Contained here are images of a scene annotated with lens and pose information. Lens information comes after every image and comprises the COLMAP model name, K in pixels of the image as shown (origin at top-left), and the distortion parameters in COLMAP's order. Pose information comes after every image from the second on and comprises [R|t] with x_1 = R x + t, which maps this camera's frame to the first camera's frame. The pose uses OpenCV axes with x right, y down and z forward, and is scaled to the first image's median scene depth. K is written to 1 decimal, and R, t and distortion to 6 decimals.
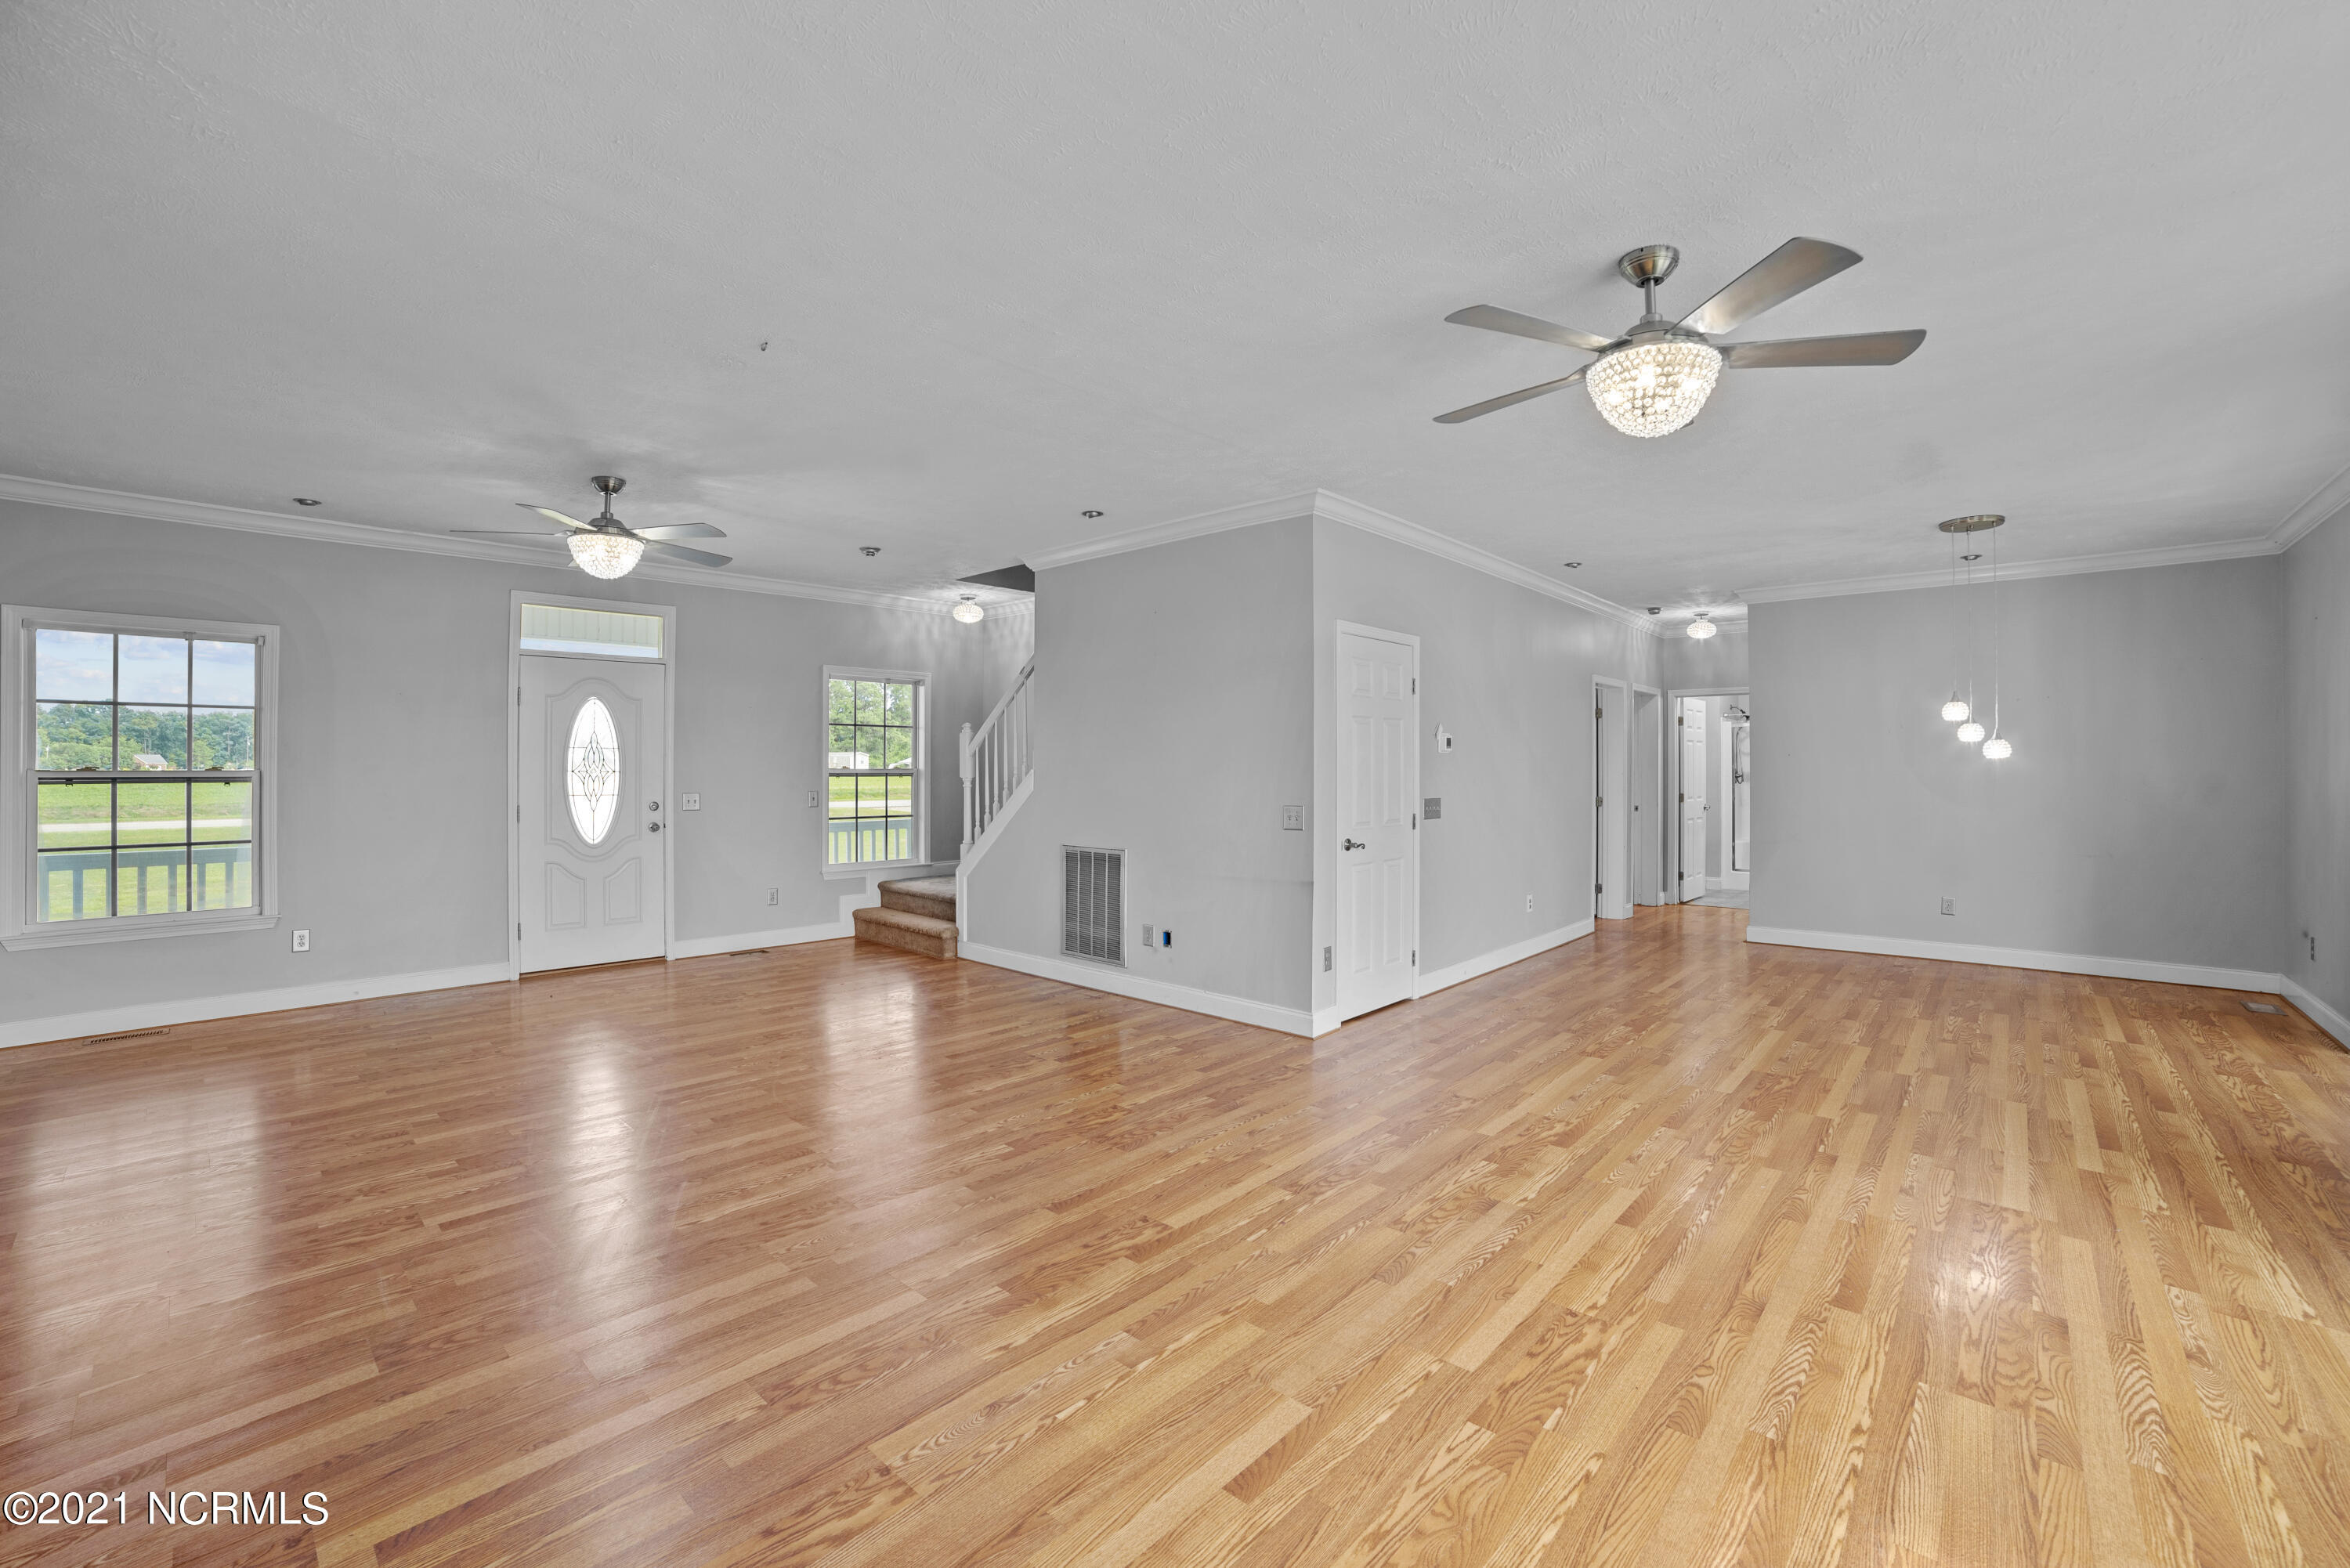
lens RADIAL K [[960.4, 0, 1175.0], [0, 960.4, 784.0], [0, 0, 1]] dist [-0.001748, -0.000092]
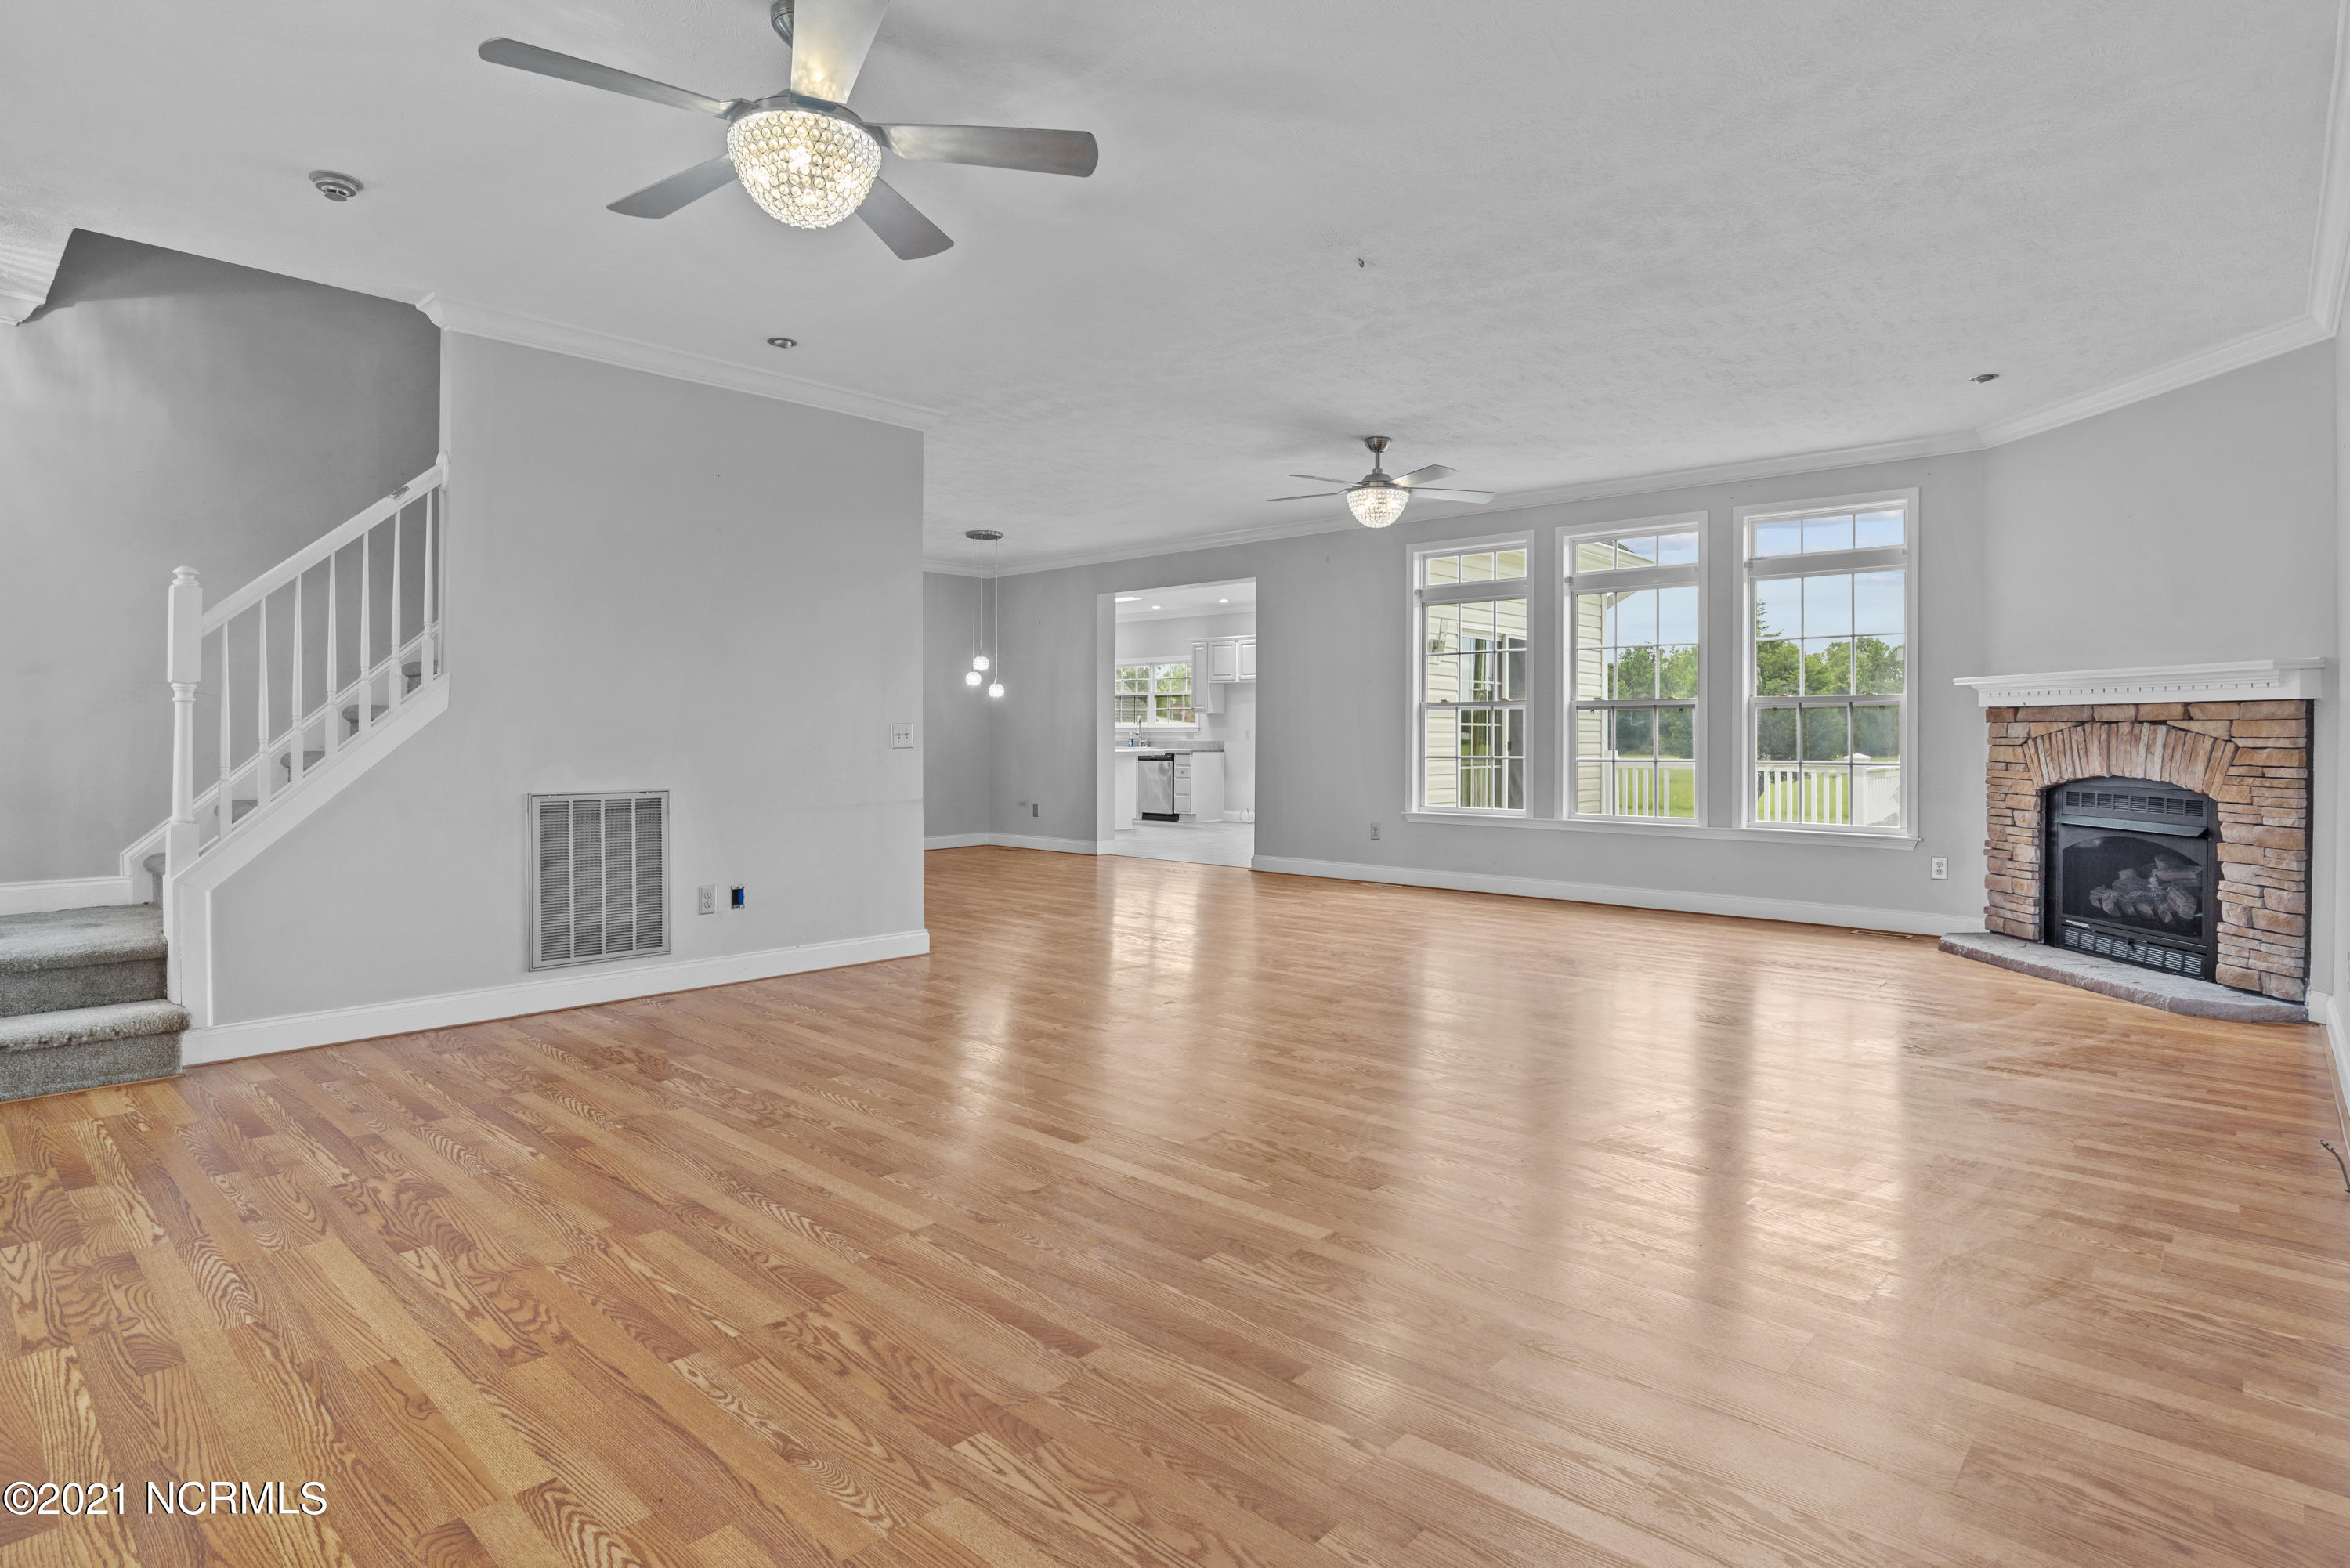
lens RADIAL K [[1261.7, 0, 1176.1], [0, 1261.7, 771.1], [0, 0, 1]] dist [0.002137, 0.000474]
pose [[0.026162, -0.028182, 0.999260, -0.961619], [0.029354, 0.999193, 0.027411, 0.038529], [-0.999227, 0.028615, 0.026968, 0.577846]]
